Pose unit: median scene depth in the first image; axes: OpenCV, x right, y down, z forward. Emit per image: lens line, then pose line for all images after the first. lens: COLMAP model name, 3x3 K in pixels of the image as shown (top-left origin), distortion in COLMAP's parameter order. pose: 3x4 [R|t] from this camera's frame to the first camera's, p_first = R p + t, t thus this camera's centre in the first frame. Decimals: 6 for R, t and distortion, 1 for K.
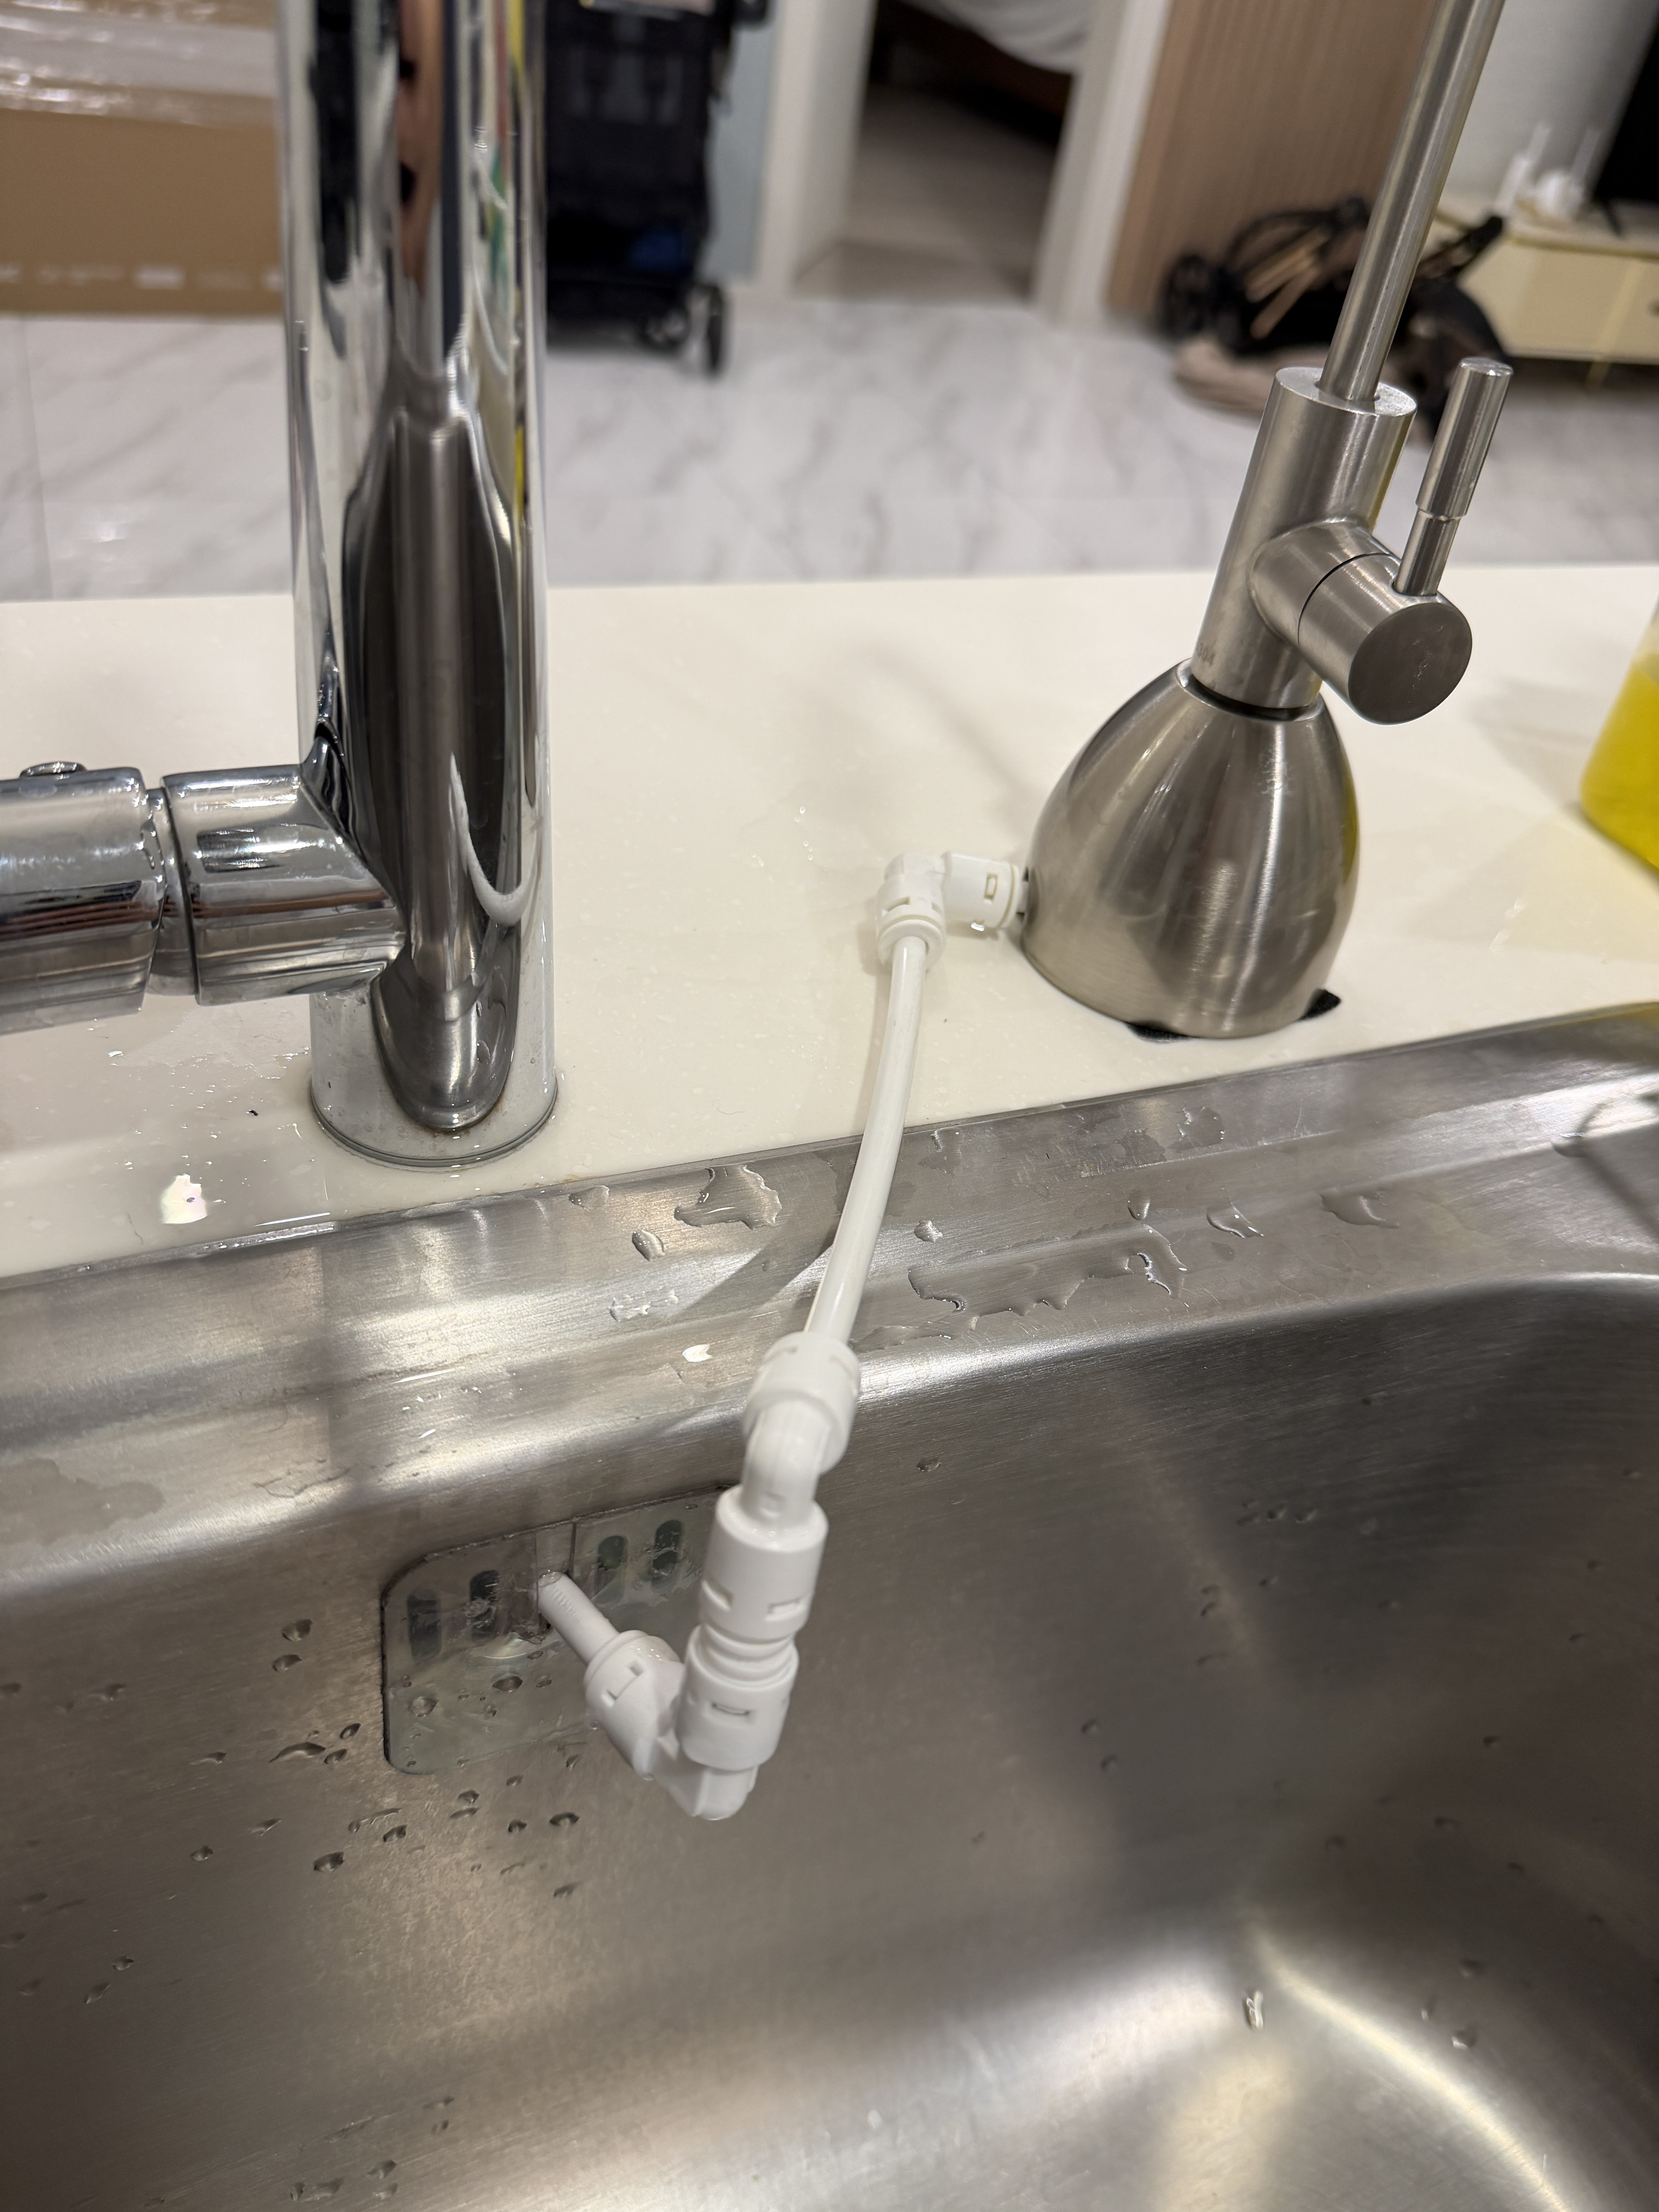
lens RADIAL K [[1579.3, 0, 844.6], [0, 1579.3, 1109.3], [0, 0, 1]] dist [0.103479, -0.197893]
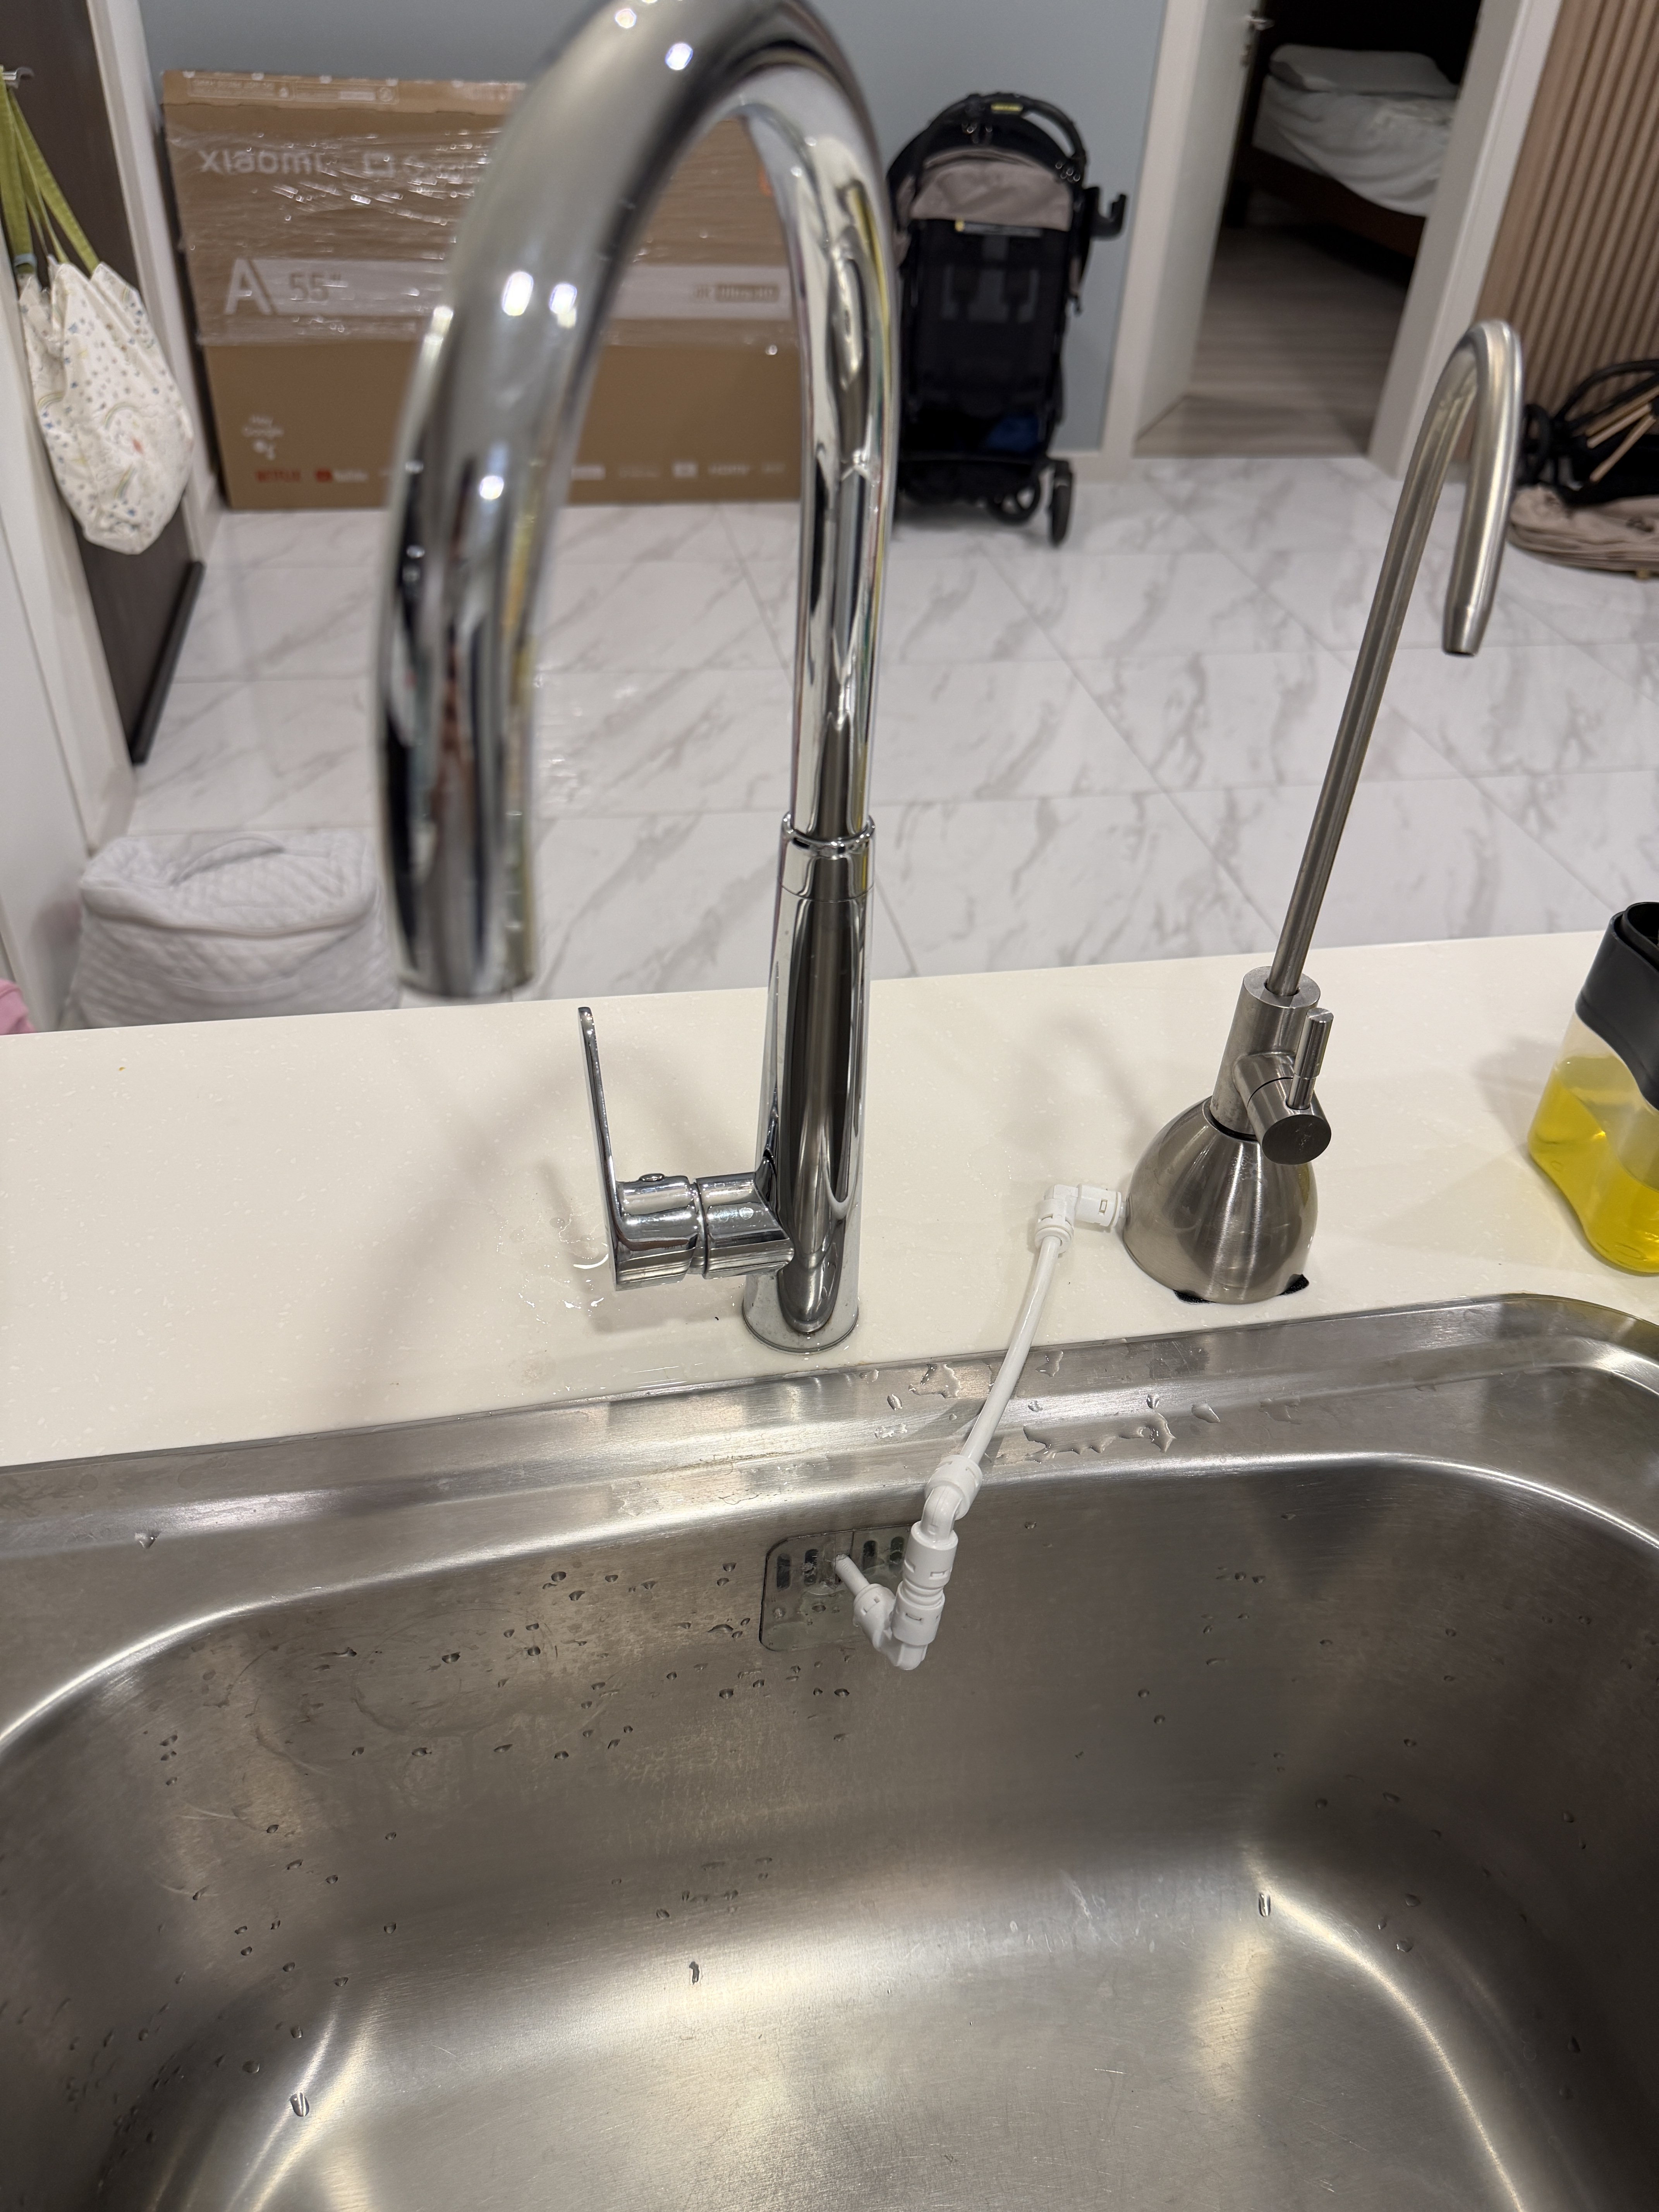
lens RADIAL K [[1579.3, 0, 844.6], [0, 1579.3, 1109.3], [0, 0, 1]] dist [0.103479, -0.197893]
pose [[0.977999, 0.050318, -0.202449, 0.174391], [-0.059148, 0.997533, -0.037800, -0.177238], [0.200048, 0.048942, 0.978563, -0.878509]]
